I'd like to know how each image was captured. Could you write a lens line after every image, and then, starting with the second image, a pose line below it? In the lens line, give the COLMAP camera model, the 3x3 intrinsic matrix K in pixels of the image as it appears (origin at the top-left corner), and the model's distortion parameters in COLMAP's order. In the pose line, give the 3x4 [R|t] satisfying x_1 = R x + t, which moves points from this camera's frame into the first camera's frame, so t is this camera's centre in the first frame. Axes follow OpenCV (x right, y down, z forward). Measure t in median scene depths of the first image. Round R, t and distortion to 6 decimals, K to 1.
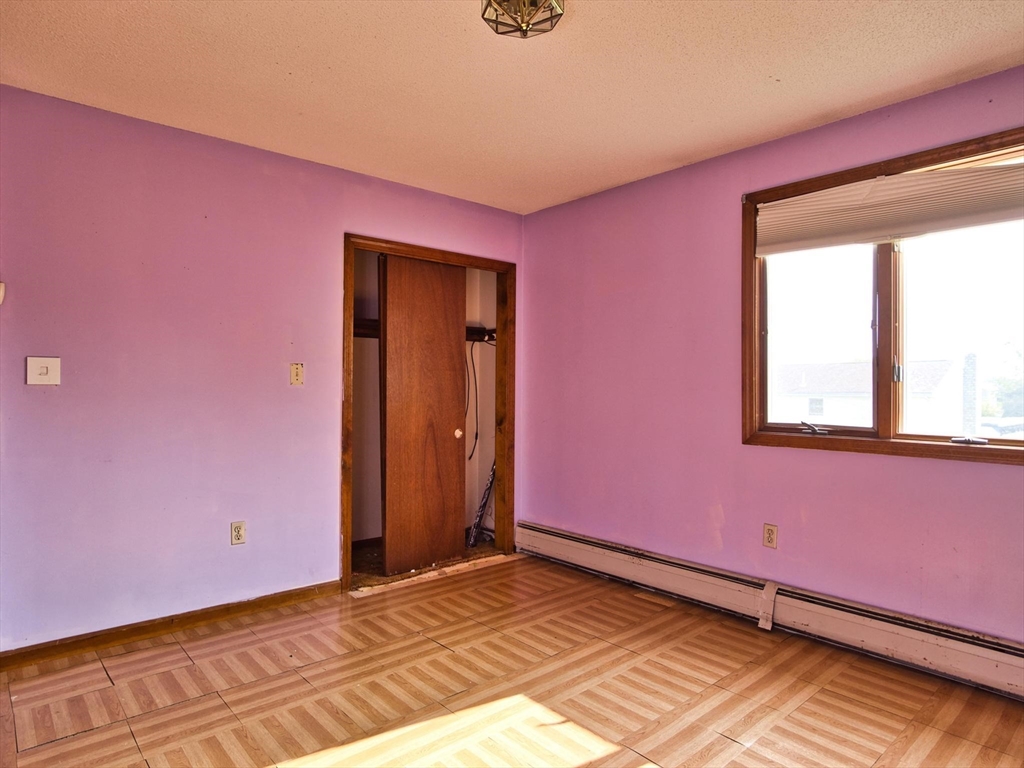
lens RADIAL K [[622.6, 0, 511.5], [0, 622.6, 388.4], [0, 0, 1]] dist [-0.043729, 0.024373]
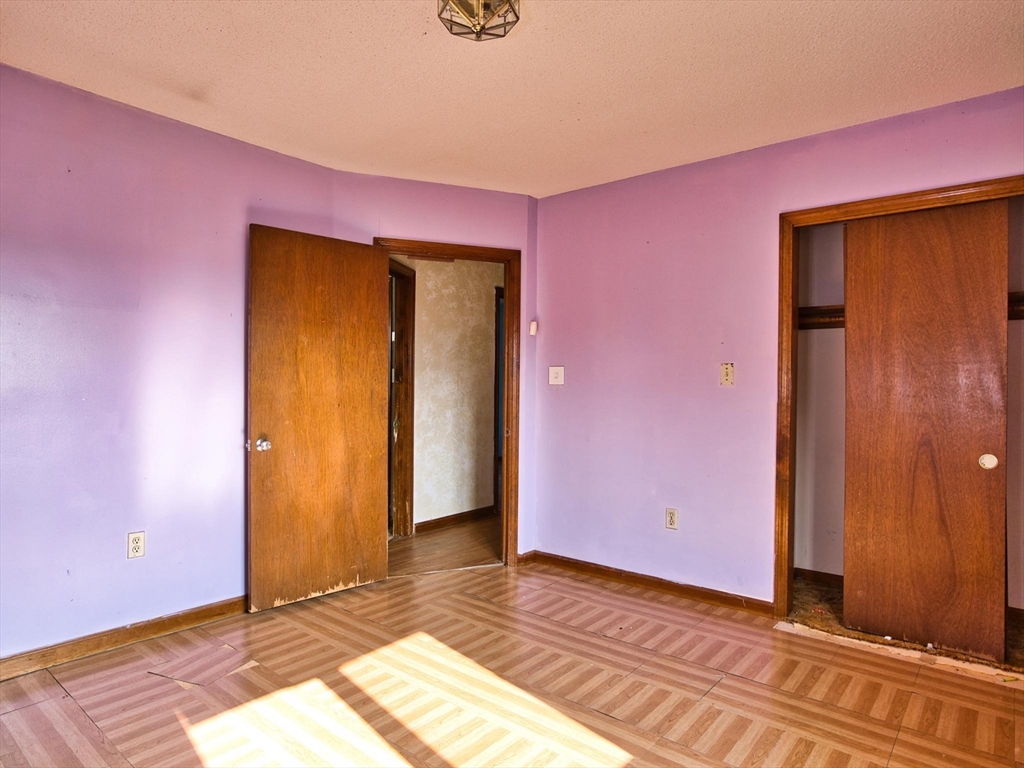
lens RADIAL K [[622.6, 0, 511.5], [0, 622.6, 388.4], [0, 0, 1]] dist [-0.043729, 0.024373]
pose [[0.137168, -0.003774, -0.990541, 0.584775], [-0.016916, 0.999838, -0.006152, 0.011679], [0.990403, 0.017600, 0.137081, 0.527573]]
